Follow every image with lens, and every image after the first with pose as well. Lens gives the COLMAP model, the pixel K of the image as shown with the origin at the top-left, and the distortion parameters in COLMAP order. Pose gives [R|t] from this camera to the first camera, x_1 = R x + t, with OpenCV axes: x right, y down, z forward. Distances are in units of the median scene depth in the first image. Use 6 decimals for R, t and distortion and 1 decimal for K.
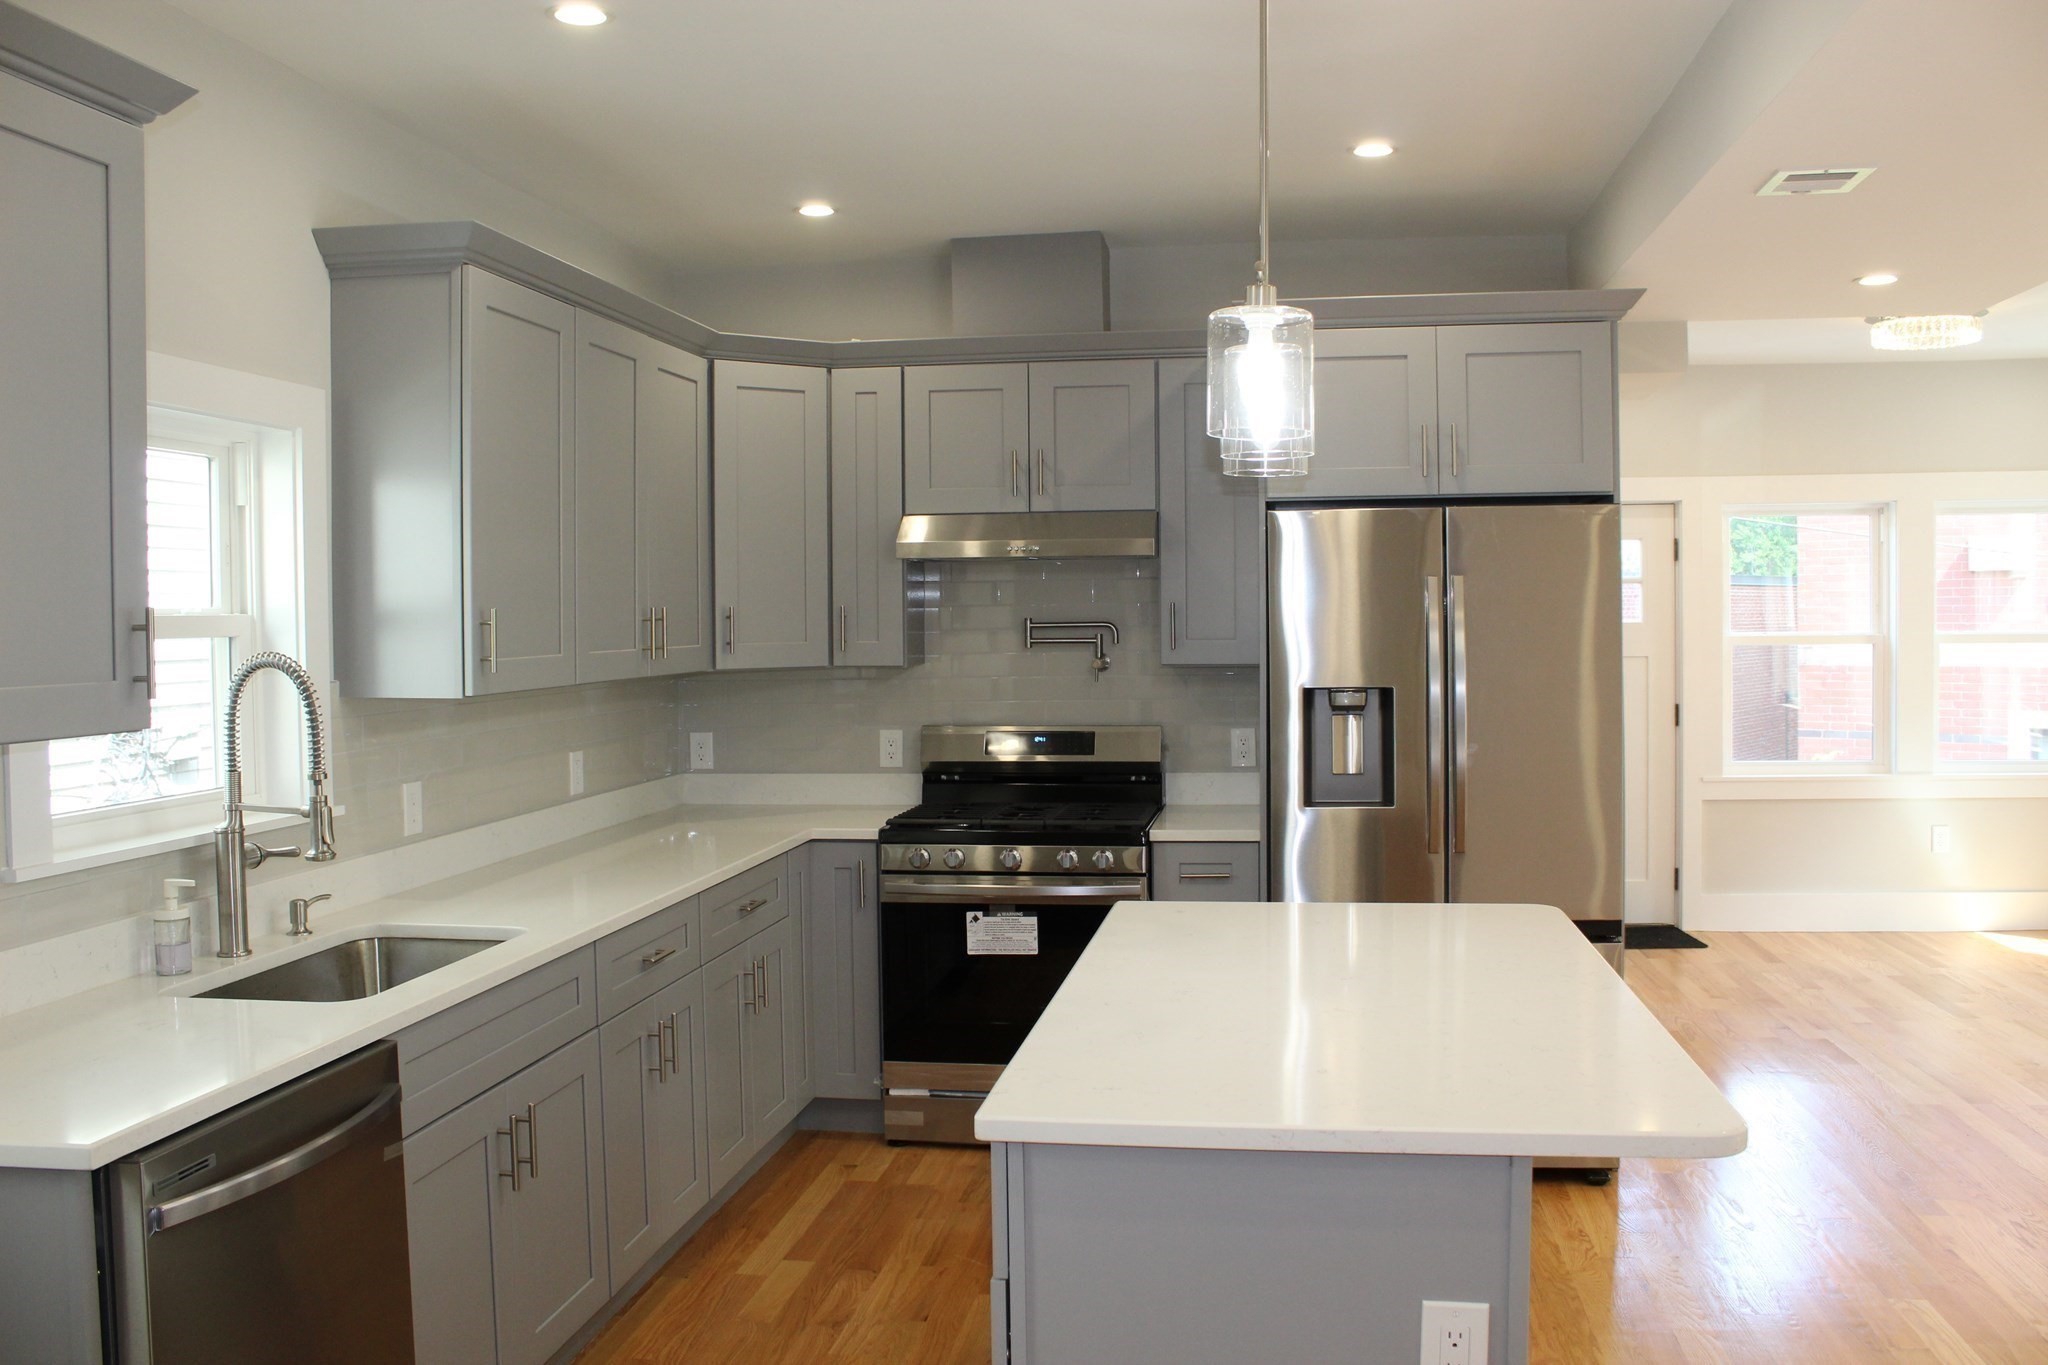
lens RADIAL K [[1704.7, 0, 1024.1], [0, 1704.7, 668.3], [0, 0, 1]] dist [-0.151601, 0.108952]
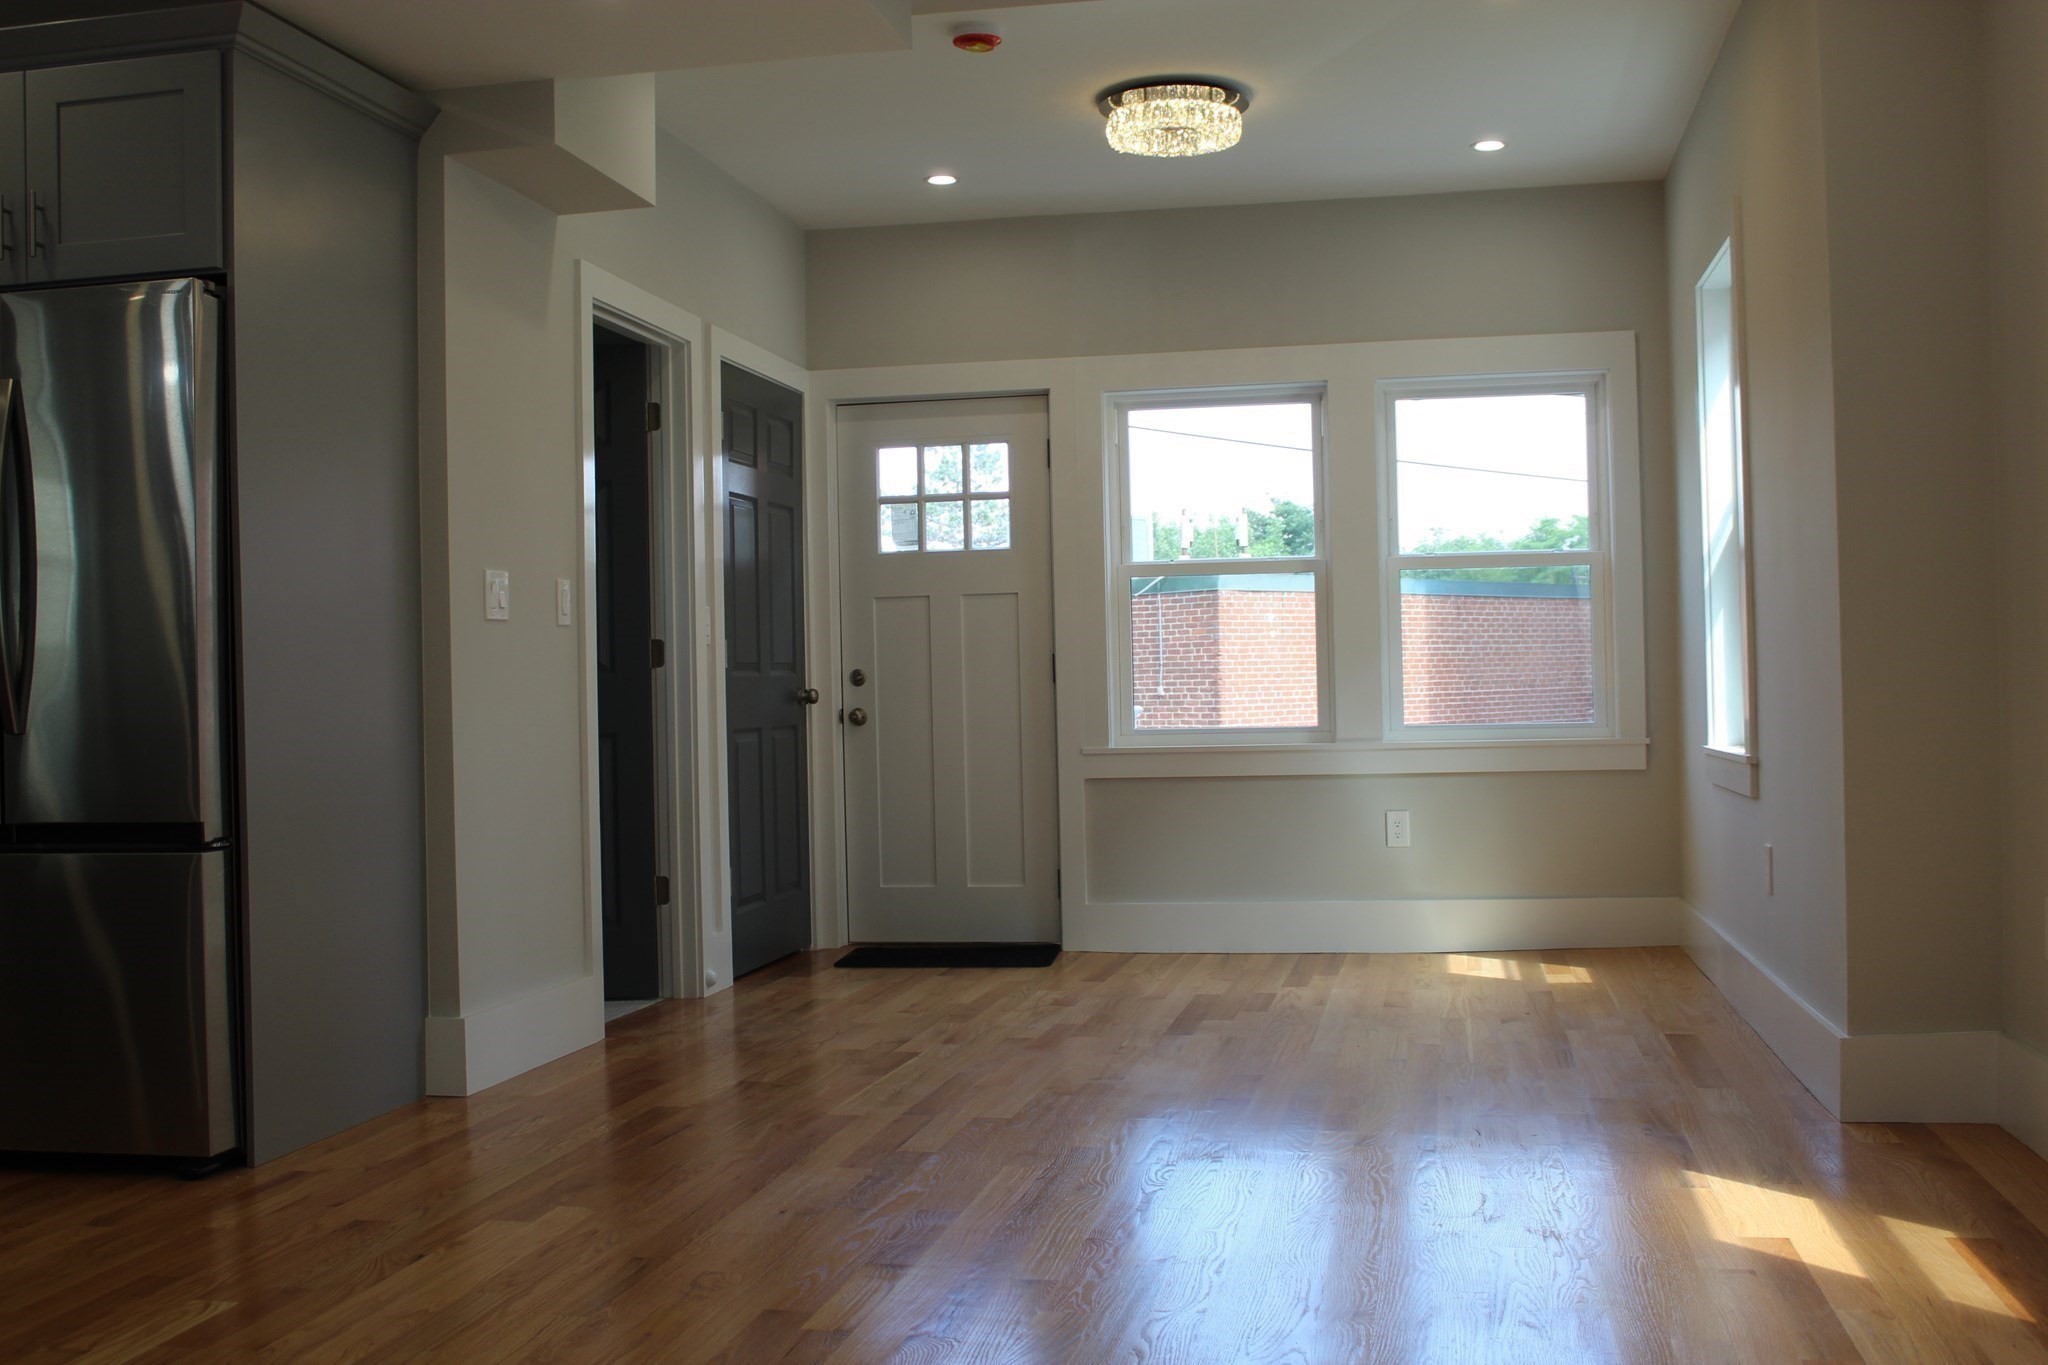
lens RADIAL K [[2064.3, 0, 1037.1], [0, 2064.3, 690.5], [0, 0, 1]] dist [-0.088787, 0.000000]
pose [[0.998899, -0.007519, -0.046304, 0.692199], [0.006153, 0.999544, -0.029553, 0.107214], [0.046505, 0.029236, 0.998490, 0.082865]]
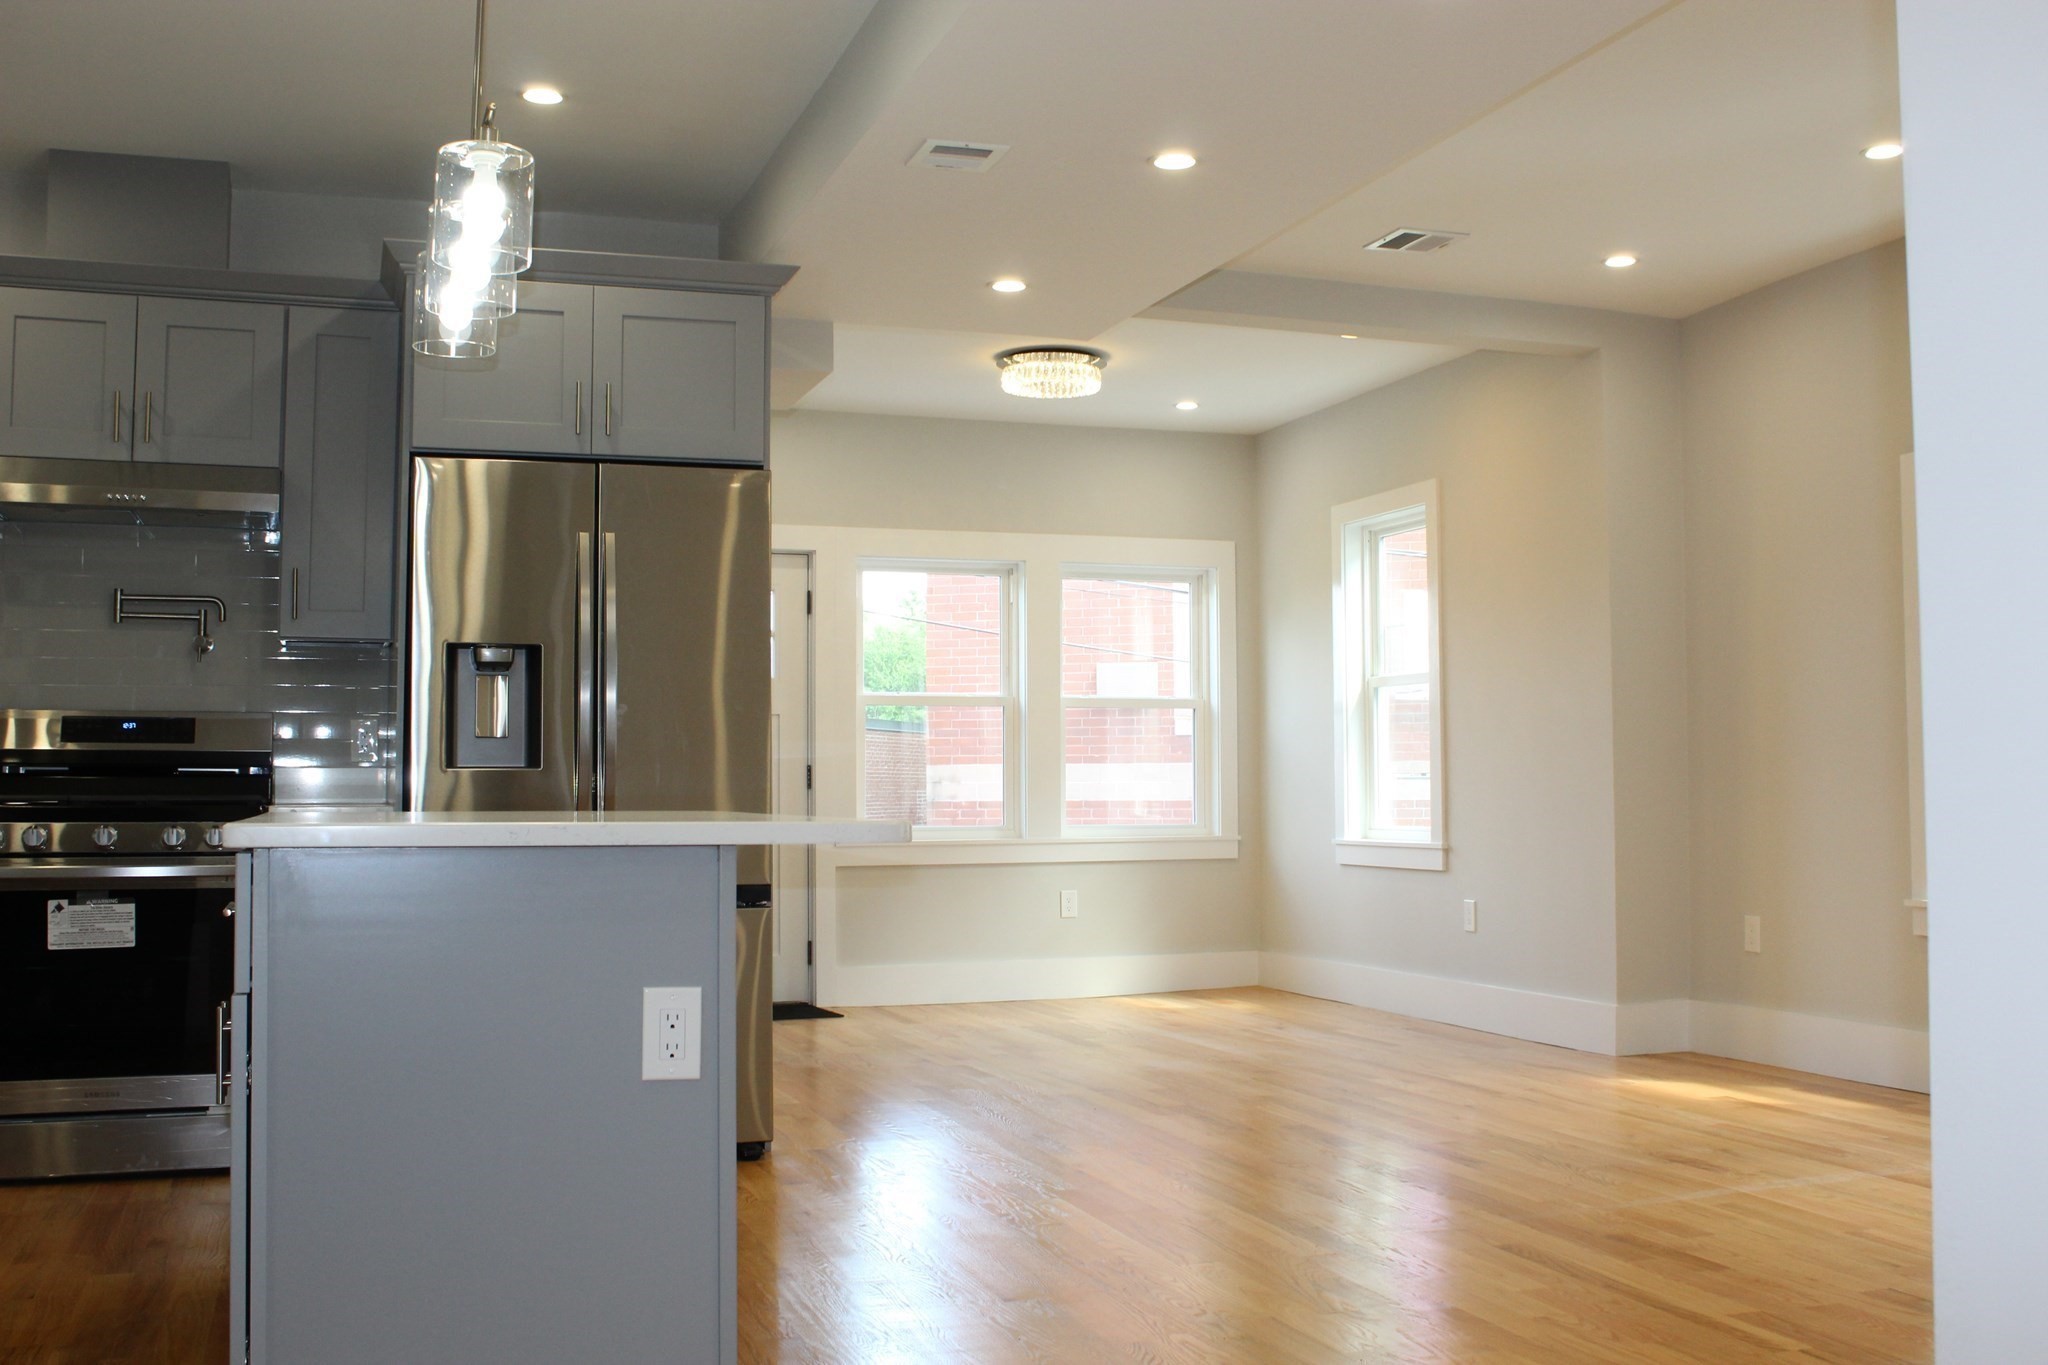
lens RADIAL K [[2064.3, 0, 1020.6], [0, 2064.3, 654.2], [0, 0, 1]] dist [-0.088787, 0.000000]
pose [[0.885323, 0.039191, 0.463322, -0.075114], [0.006935, 0.995218, -0.097434, 0.119286], [-0.464925, 0.089473, 0.880818, -0.145459]]
